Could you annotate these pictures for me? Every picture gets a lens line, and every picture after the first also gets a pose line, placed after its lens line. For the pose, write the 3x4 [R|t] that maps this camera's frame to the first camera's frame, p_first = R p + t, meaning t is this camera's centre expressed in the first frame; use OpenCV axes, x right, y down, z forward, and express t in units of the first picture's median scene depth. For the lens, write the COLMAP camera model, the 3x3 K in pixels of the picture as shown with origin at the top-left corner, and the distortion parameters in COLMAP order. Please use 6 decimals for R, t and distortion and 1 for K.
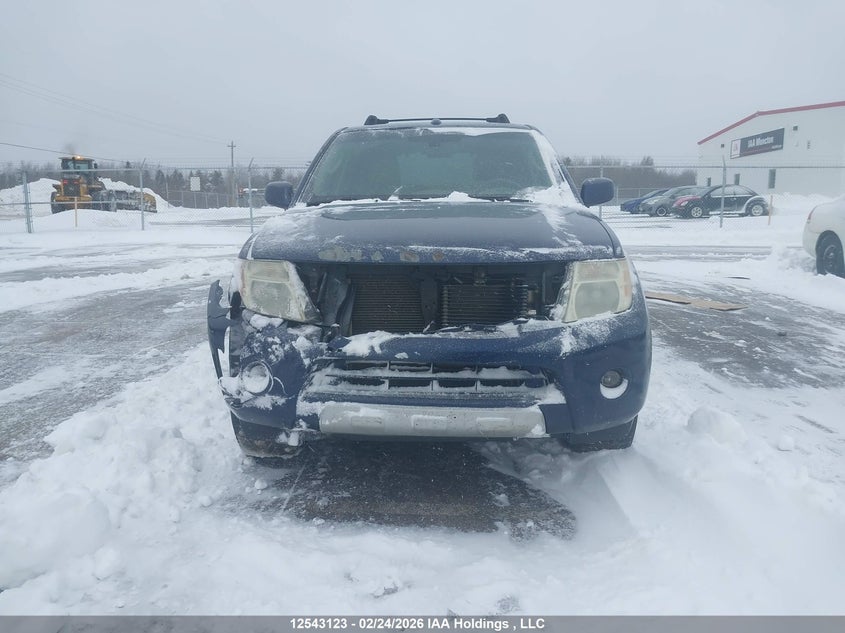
lens RADIAL K [[678.7, 0, 422.5], [0, 678.7, 316.5], [0, 0, 1]] dist [0.140002, -0.274449]
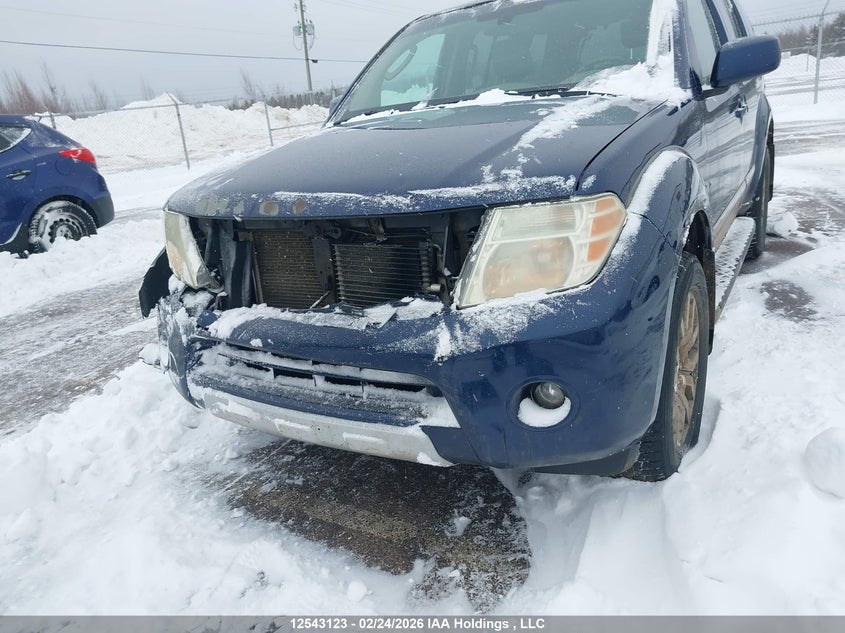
lens RADIAL K [[679.4, 0, 422.5], [0, 679.4, 316.5], [0, 0, 1]] dist [0.062987, -0.094318]
pose [[0.864805, 0.053706, -0.499228, 0.488529], [0.029067, 0.987241, 0.156558, -0.082014], [0.501266, -0.149904, 0.852209, 0.422451]]
